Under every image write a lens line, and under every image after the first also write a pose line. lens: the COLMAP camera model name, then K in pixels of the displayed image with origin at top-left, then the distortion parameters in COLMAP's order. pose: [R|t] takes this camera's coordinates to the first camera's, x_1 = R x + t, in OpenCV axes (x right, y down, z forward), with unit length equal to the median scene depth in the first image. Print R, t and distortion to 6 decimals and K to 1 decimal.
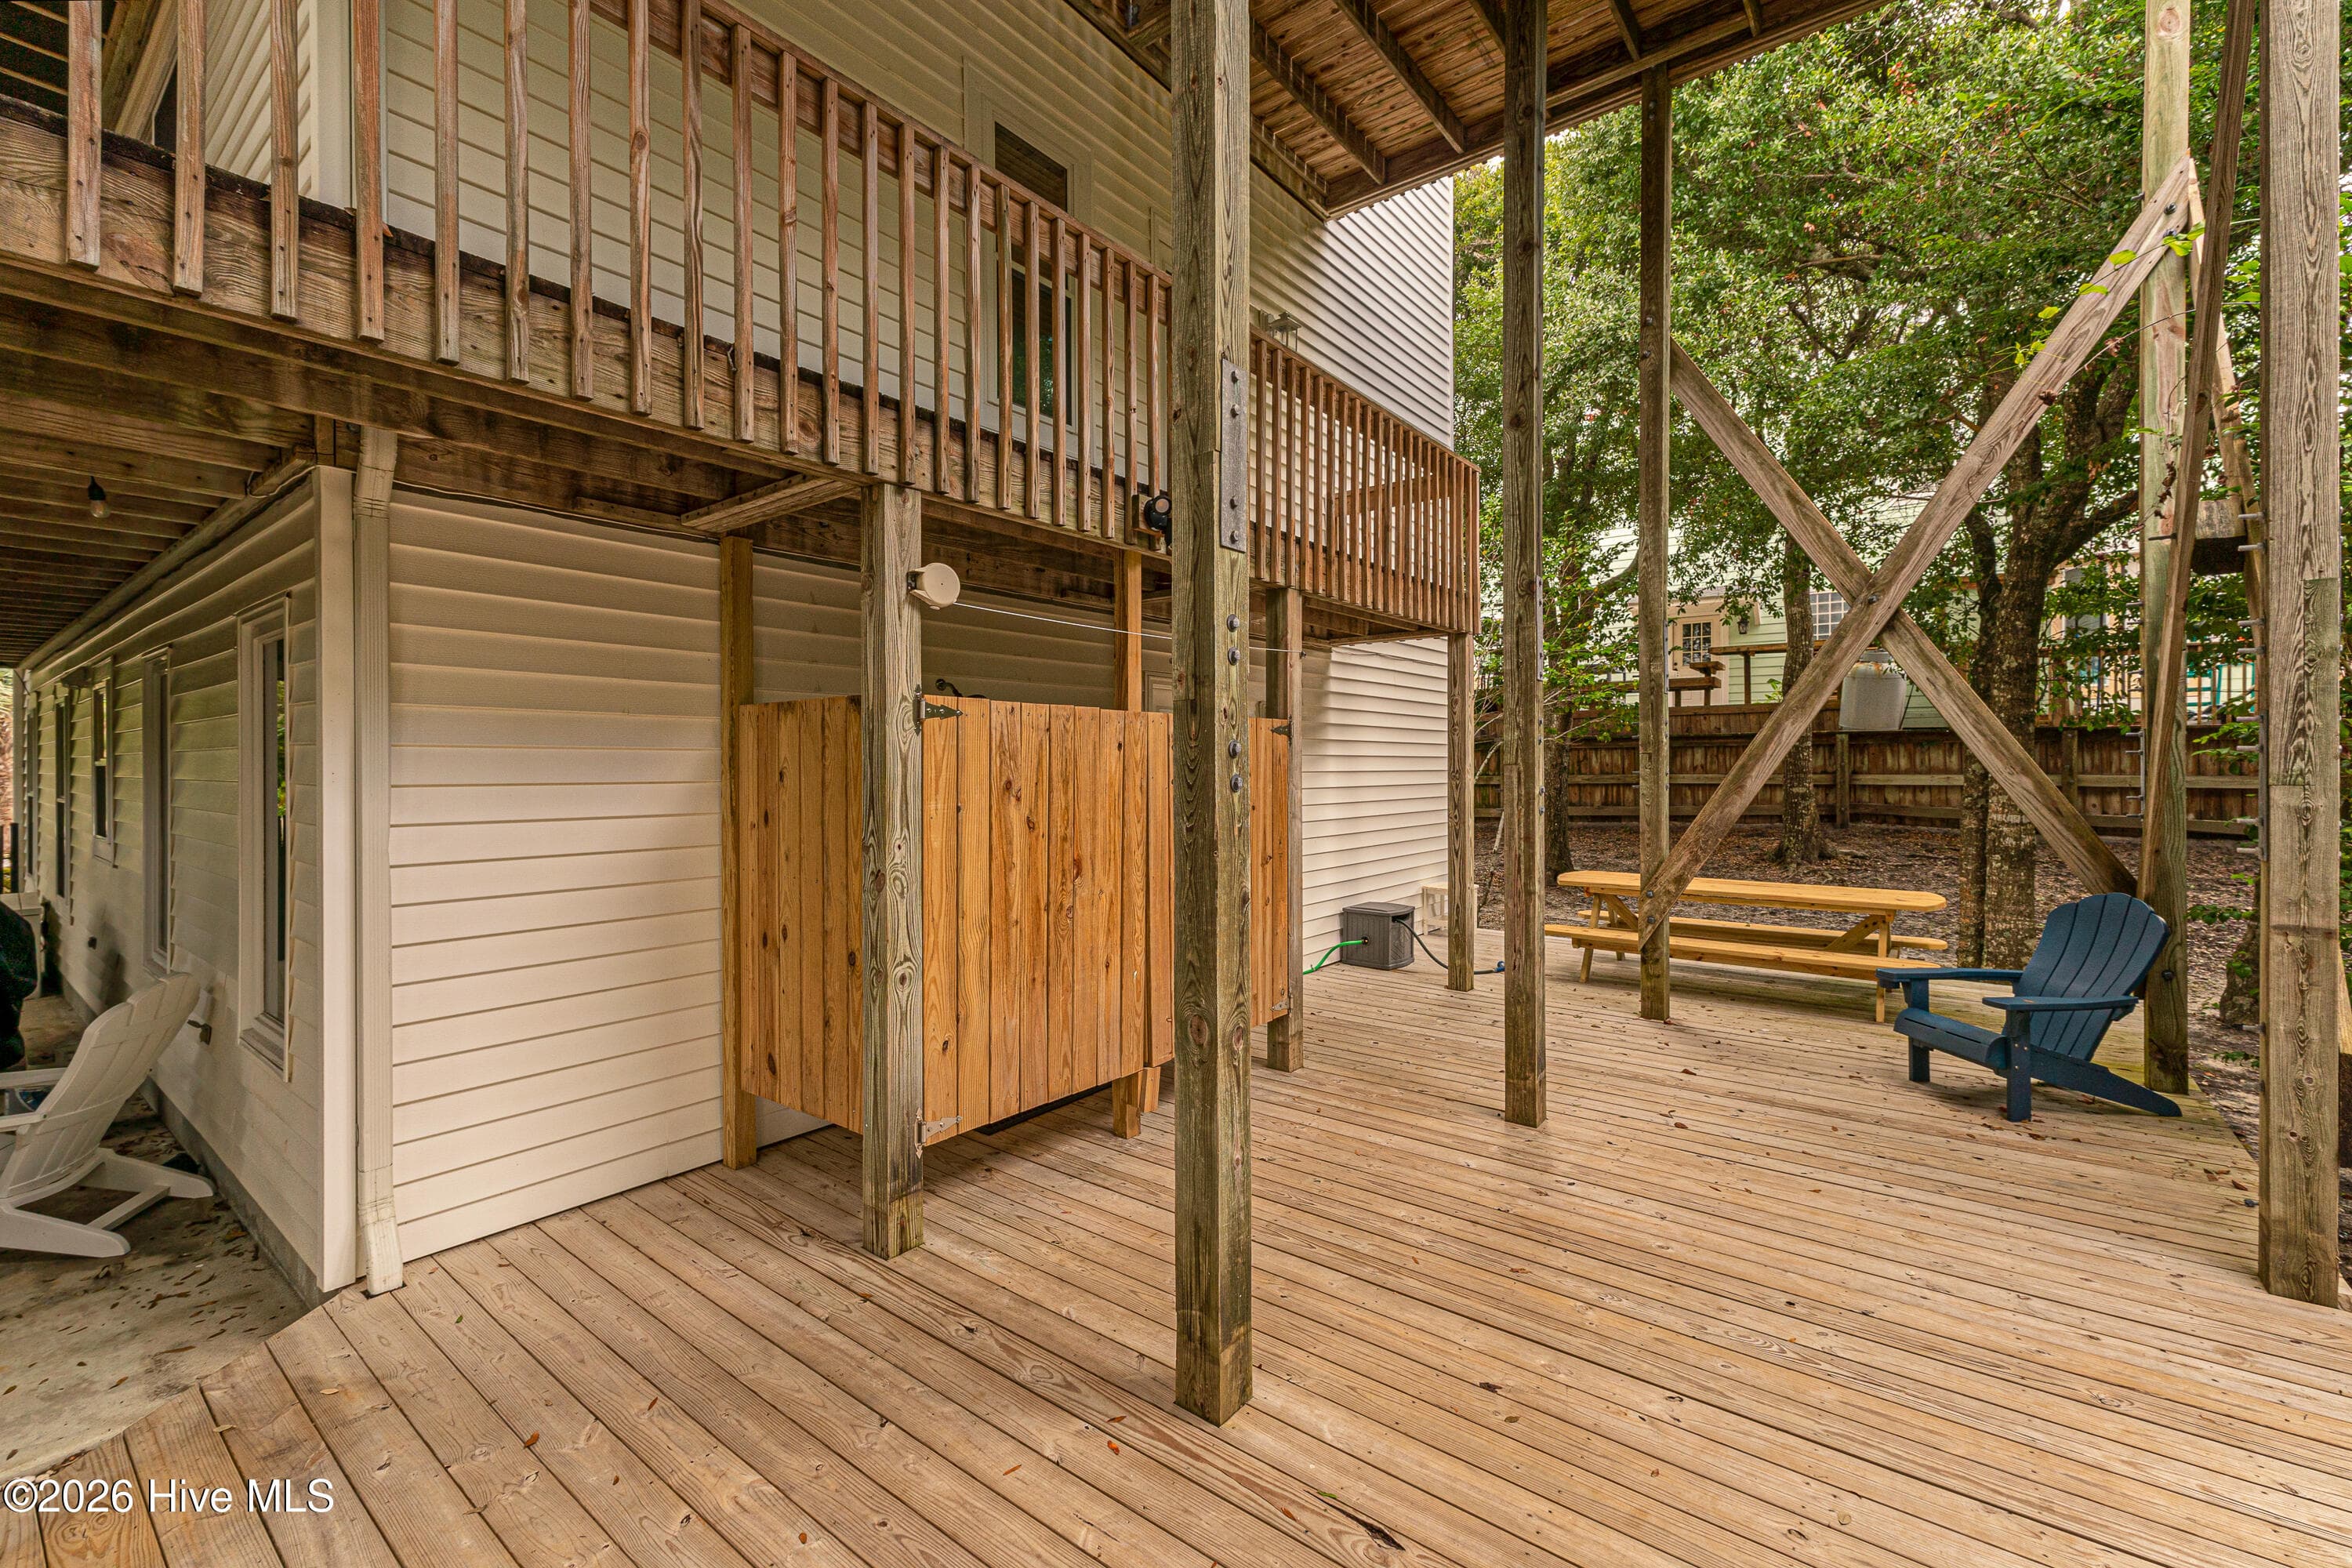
lens RADIAL K [[993.5, 0, 1181.7], [0, 993.5, 773.4], [0, 0, 1]] dist [0.006882, -0.000403]
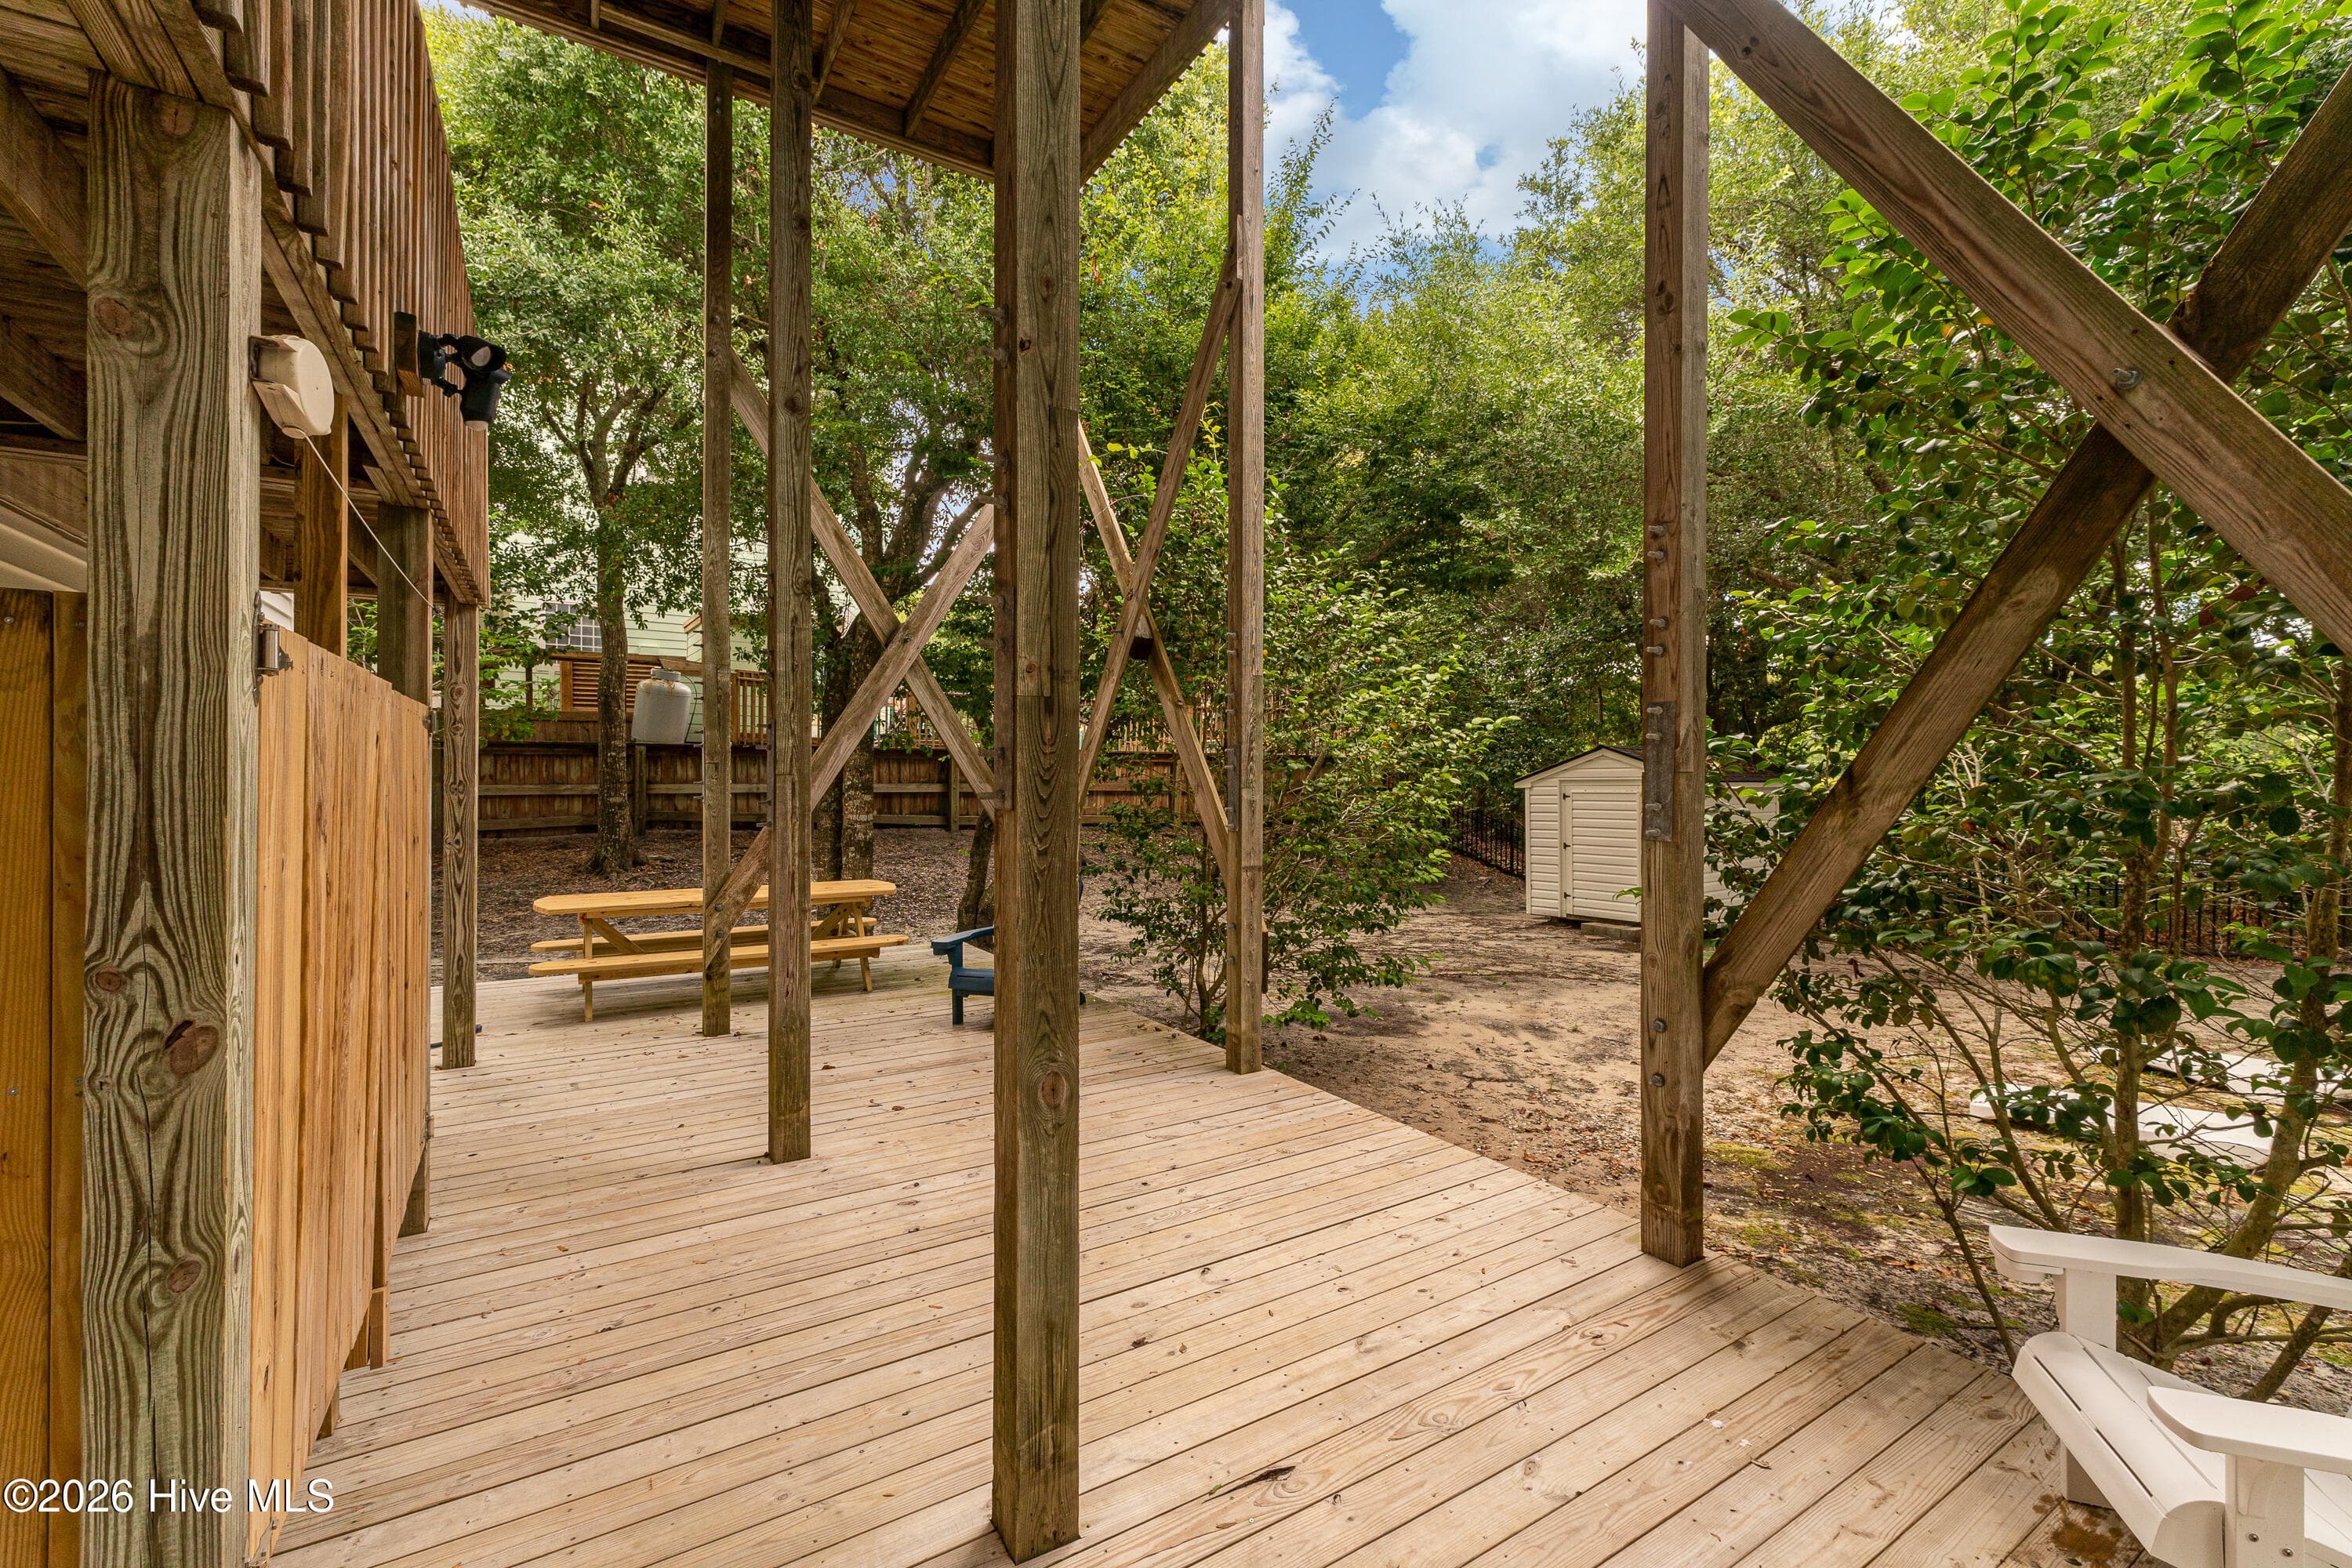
lens RADIAL K [[993.5, 0, 1180.6], [0, 993.5, 781.7], [0, 0, 1]] dist [0.006882, -0.000403]
pose [[0.340747, -0.002929, 0.940150, -0.370136], [0.004408, 0.999989, 0.001518, -0.001808], [-0.940145, 0.003627, 0.340757, 0.306150]]
